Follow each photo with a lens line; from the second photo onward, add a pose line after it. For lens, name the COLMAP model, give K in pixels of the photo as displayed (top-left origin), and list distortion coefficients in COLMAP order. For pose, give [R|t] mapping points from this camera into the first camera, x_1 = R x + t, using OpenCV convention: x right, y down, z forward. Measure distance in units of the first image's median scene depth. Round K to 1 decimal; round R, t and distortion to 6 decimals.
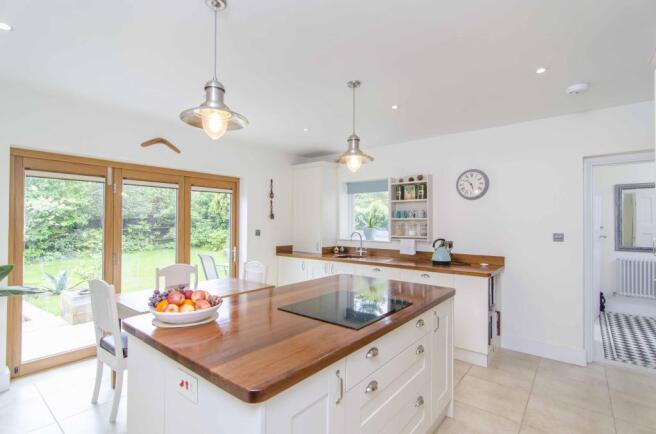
lens RADIAL K [[314.5, 0, 329.8], [0, 314.5, 218.8], [0, 0, 1]] dist [0.002334, 0.000106]
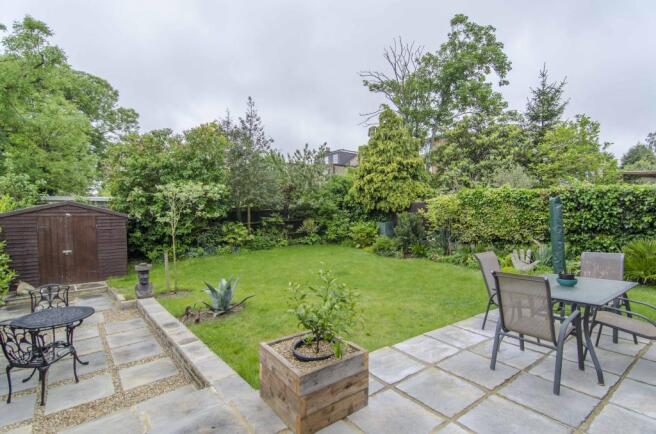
lens RADIAL K [[314.5, 0, 327.9], [0, 314.5, 215.6], [0, 0, 1]] dist [0.002334, 0.000106]
pose [[0.960581, -0.011795, -0.277750, -0.213304], [0.015315, 0.999828, 0.010507, 0.007908], [0.277578, -0.014346, 0.960596, 0.193229]]
